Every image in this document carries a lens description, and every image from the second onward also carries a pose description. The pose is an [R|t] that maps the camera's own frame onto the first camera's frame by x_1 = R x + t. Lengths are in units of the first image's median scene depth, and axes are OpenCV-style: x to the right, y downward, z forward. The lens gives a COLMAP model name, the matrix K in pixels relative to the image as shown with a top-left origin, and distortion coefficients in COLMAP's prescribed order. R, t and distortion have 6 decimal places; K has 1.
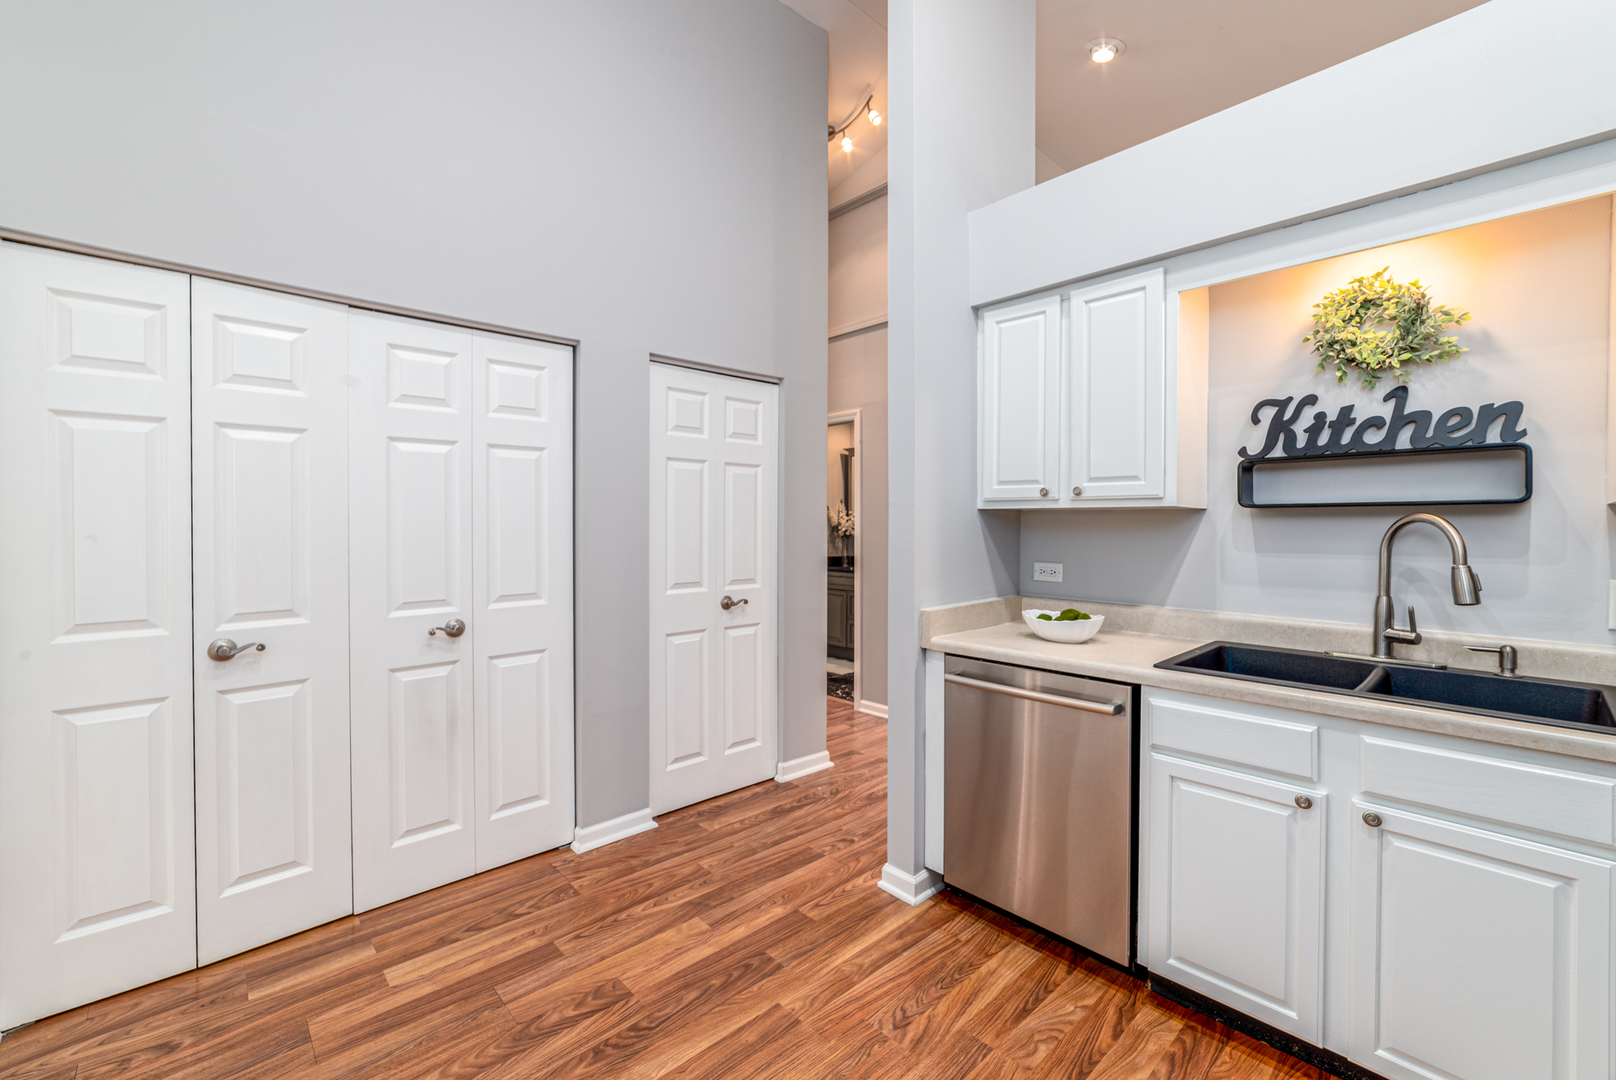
lens RADIAL K [[655.7, 0, 797.3], [0, 655.7, 533.9], [0, 0, 1]] dist [-0.025540, 0.000640]
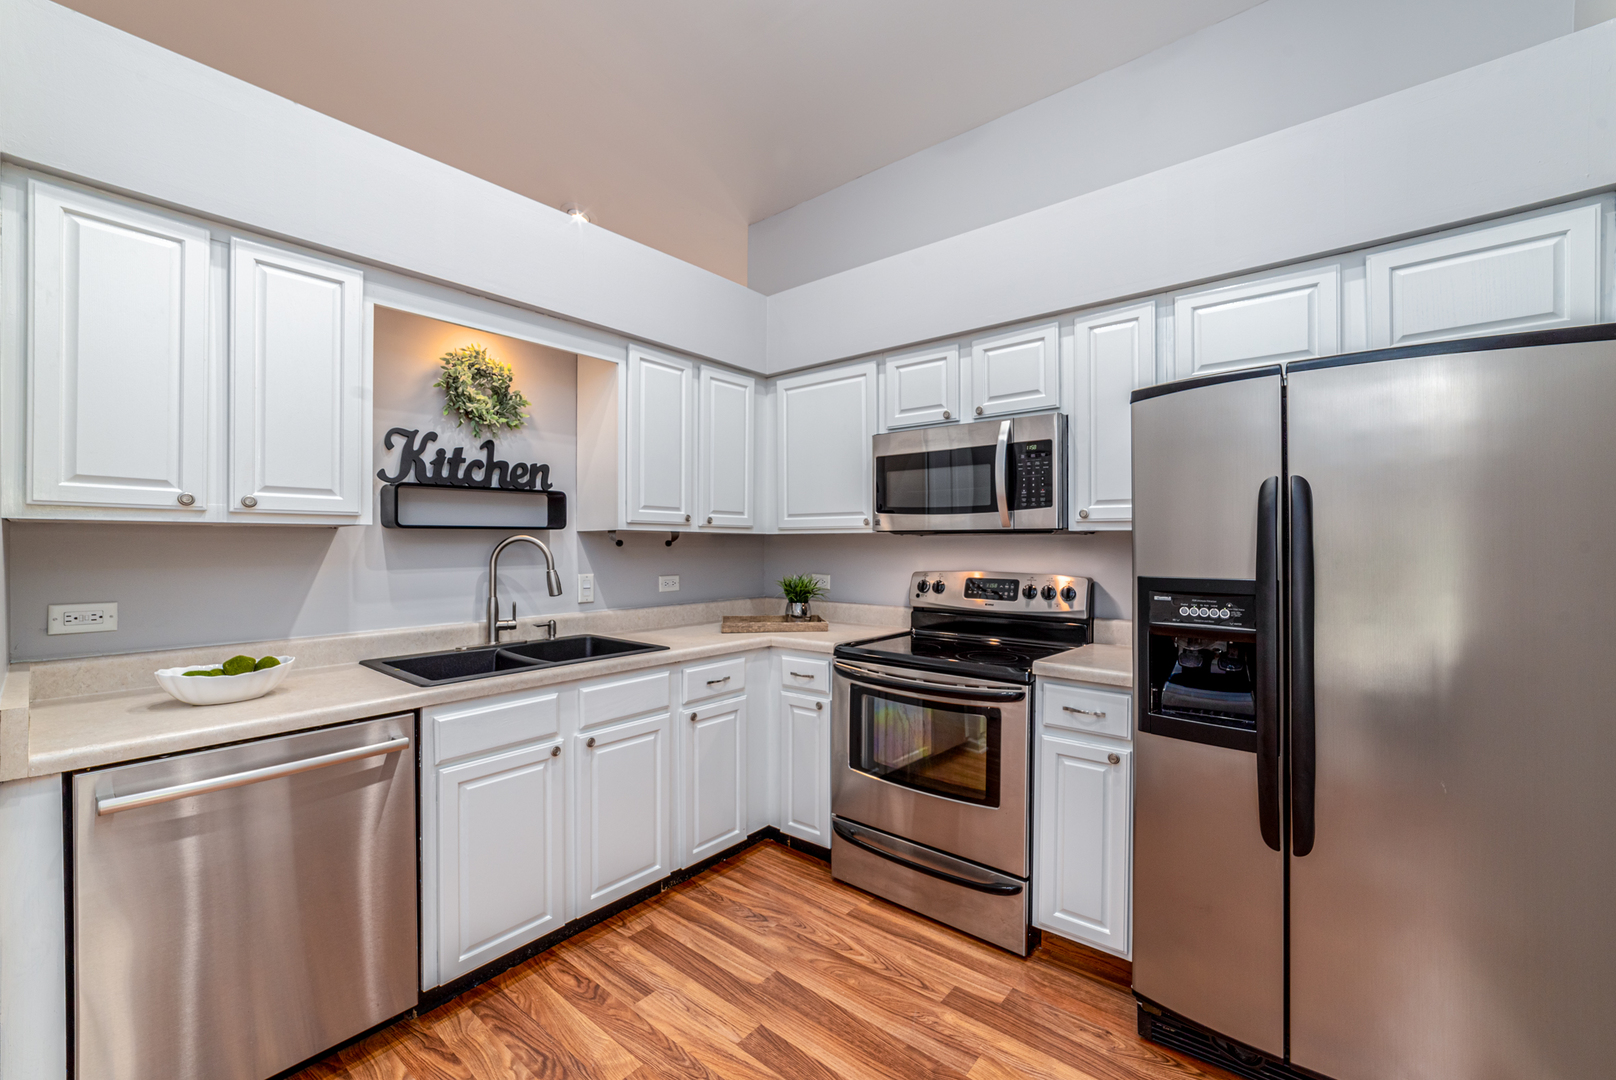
lens RADIAL K [[639.4, 0, 831.4], [0, 639.4, 541.9], [0, 0, 1]] dist [-0.020531, 0.005356]
pose [[-0.155919, -0.005015, 0.987757, -0.489412], [0.009776, 0.999930, 0.006620, -0.018997], [-0.987722, 0.010688, -0.155859, 0.504183]]
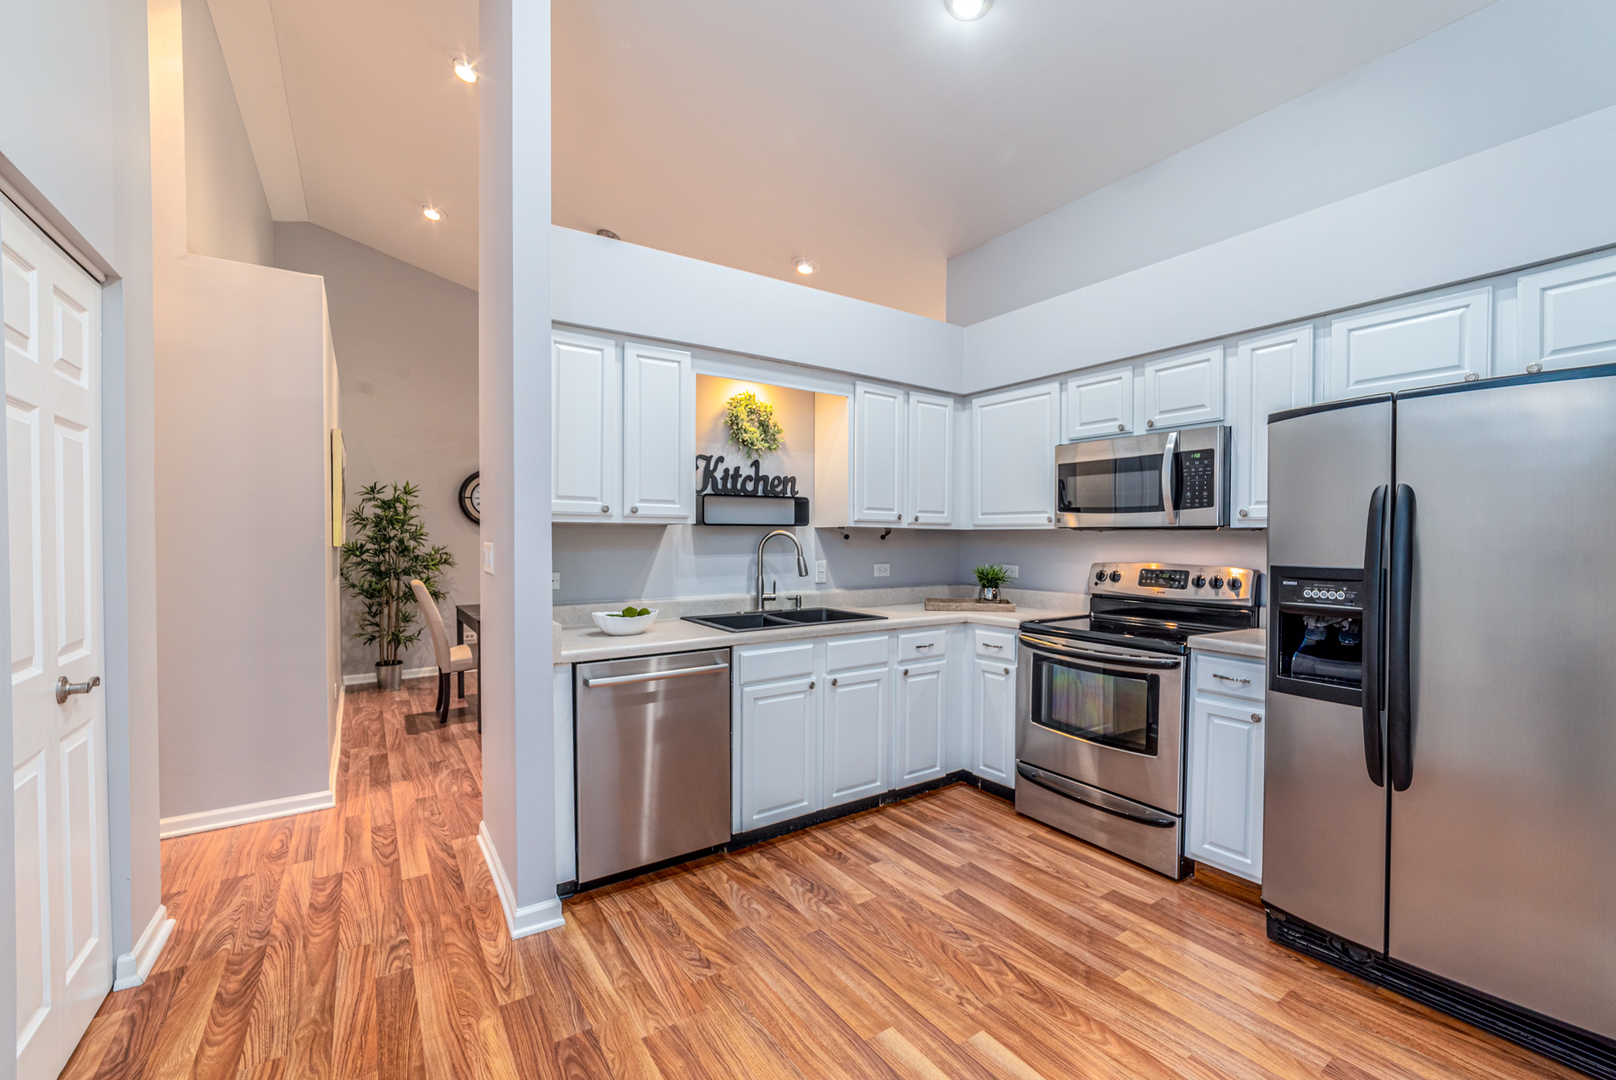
lens RADIAL K [[648.5, 0, 849.6], [0, 648.5, 548.6], [0, 0, 1]] dist [-0.022638, -0.000092]
pose [[0.107133, -0.023768, 0.993961, -0.856534], [0.007250, 0.999706, 0.023124, -0.020398], [-0.994218, 0.004729, 0.107274, 0.545834]]
